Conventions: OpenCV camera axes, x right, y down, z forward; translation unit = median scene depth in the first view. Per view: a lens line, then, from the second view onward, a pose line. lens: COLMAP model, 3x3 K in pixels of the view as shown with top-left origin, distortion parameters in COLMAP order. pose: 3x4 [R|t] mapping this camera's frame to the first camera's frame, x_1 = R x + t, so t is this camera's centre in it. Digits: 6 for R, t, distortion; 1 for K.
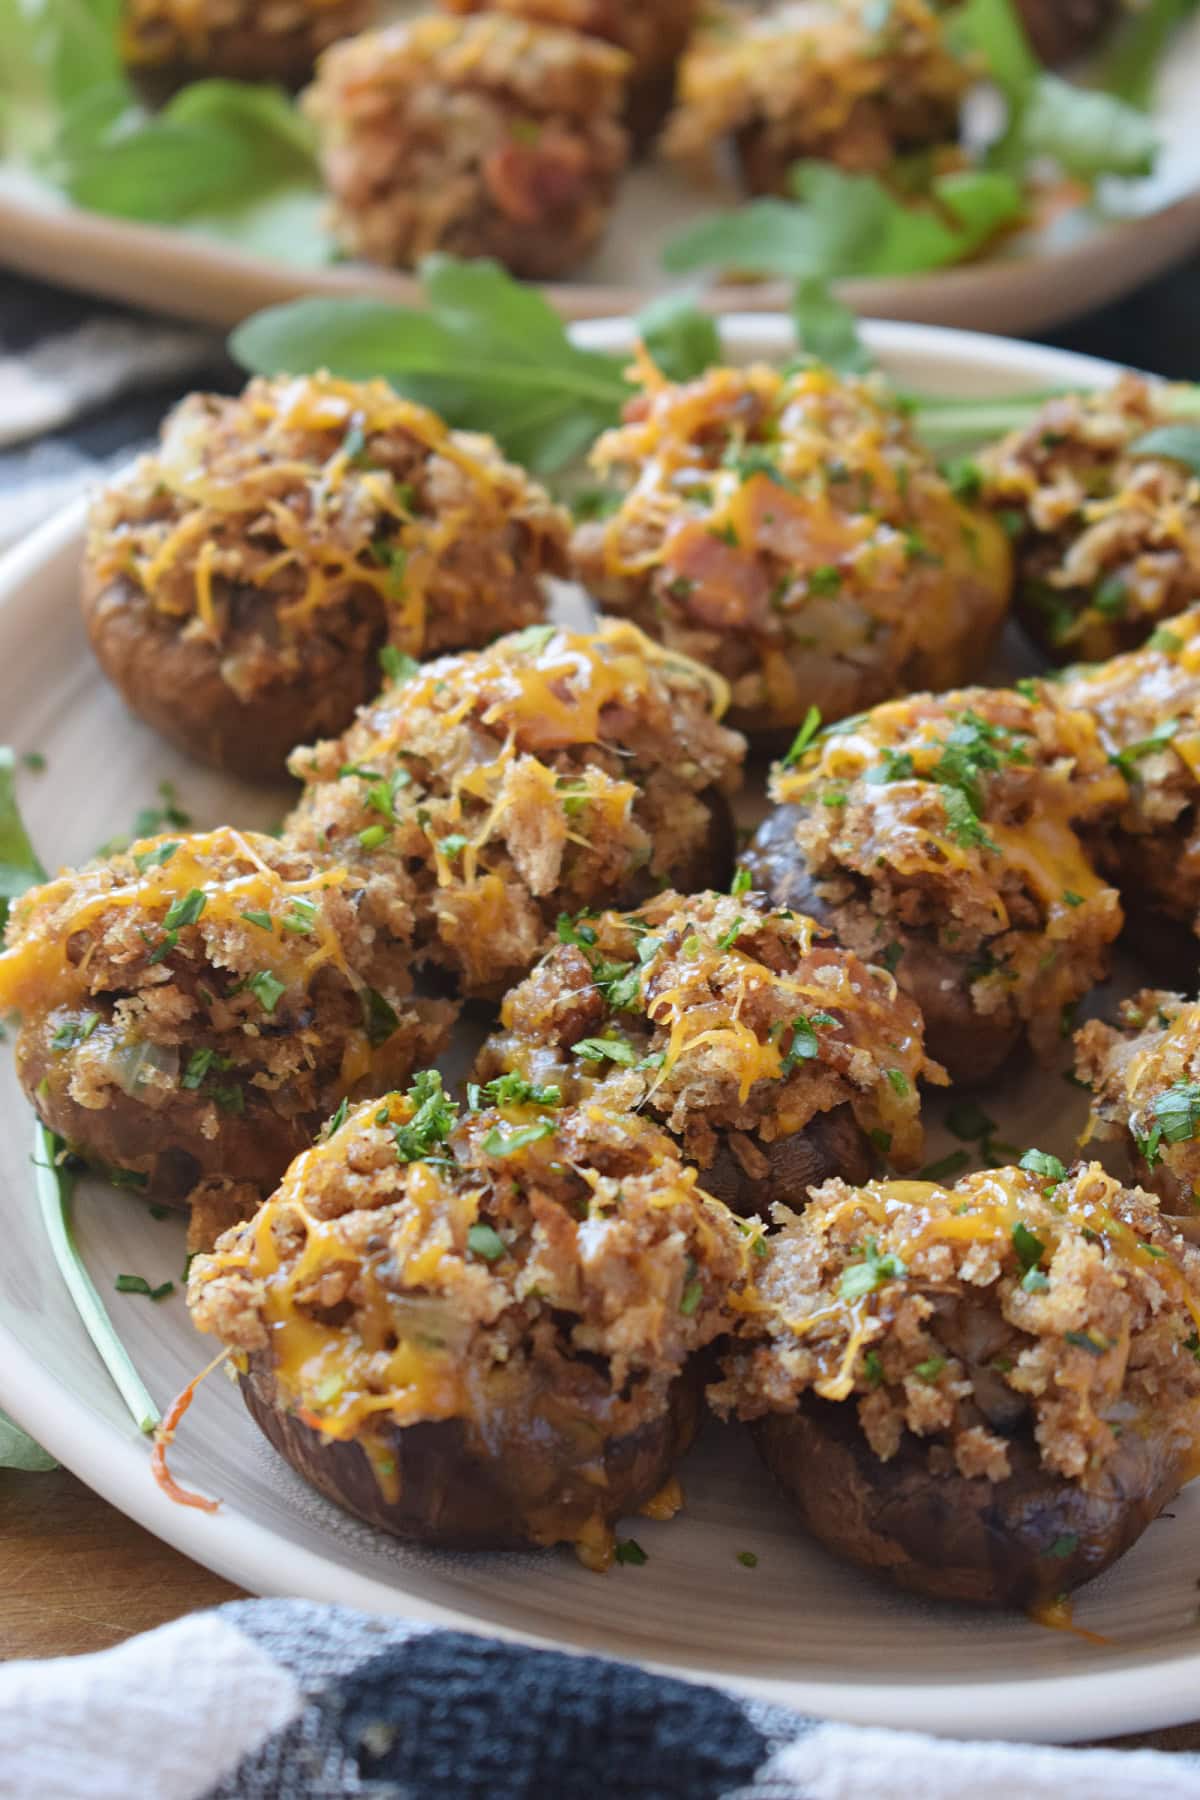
lens RADIAL K [[4236.0, 0, 600.0], [0, 4236.0, 900.0], [0, 0, 1]] dist [-0.076533, 0.147545]
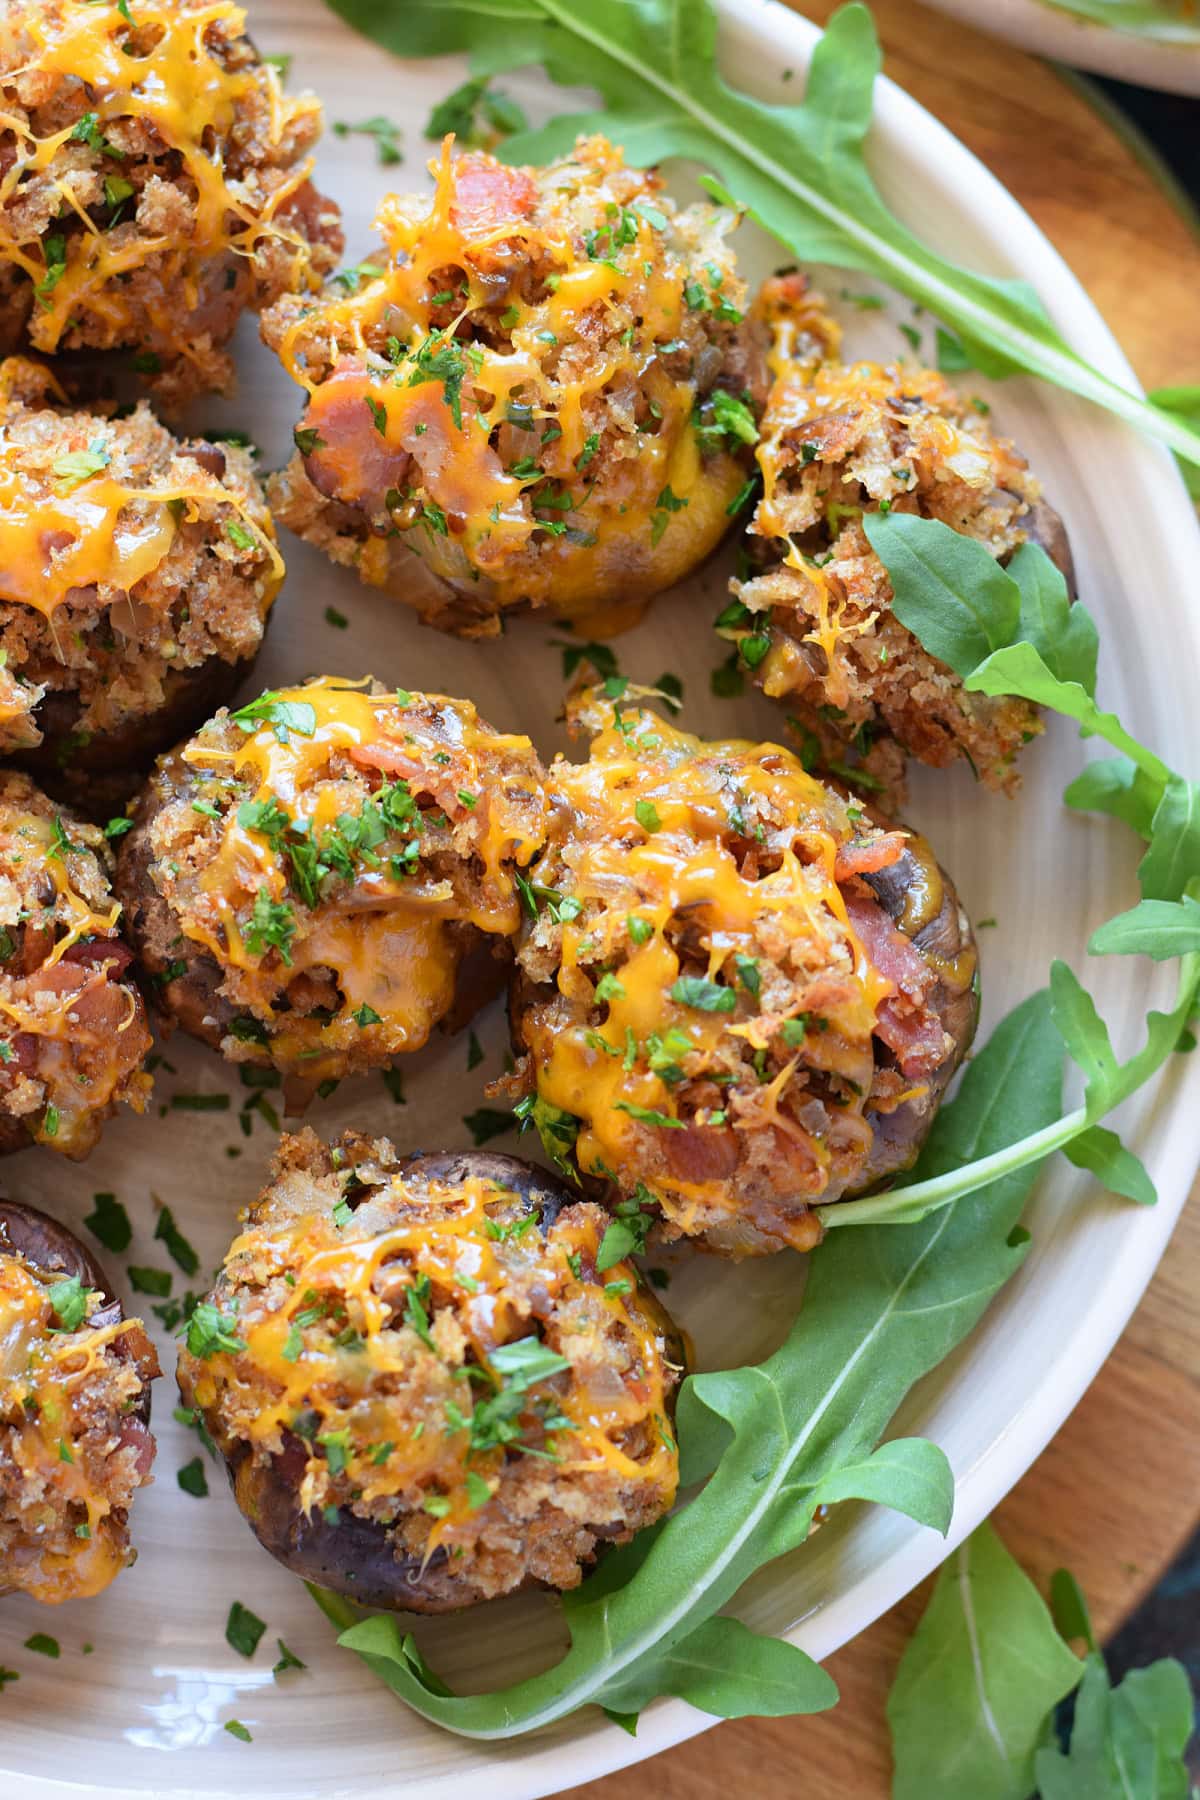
lens RADIAL K [[4236.0, 0, 600.0], [0, 4236.0, 900.0], [0, 0, 1]] dist [-0.076533, 0.147545]
pose [[0.809986, 0.572104, -0.128921, 0.253877], [-0.376796, 0.676143, 0.633132, -0.631785], [0.449386, -0.464250, 0.763232, 0.264578]]
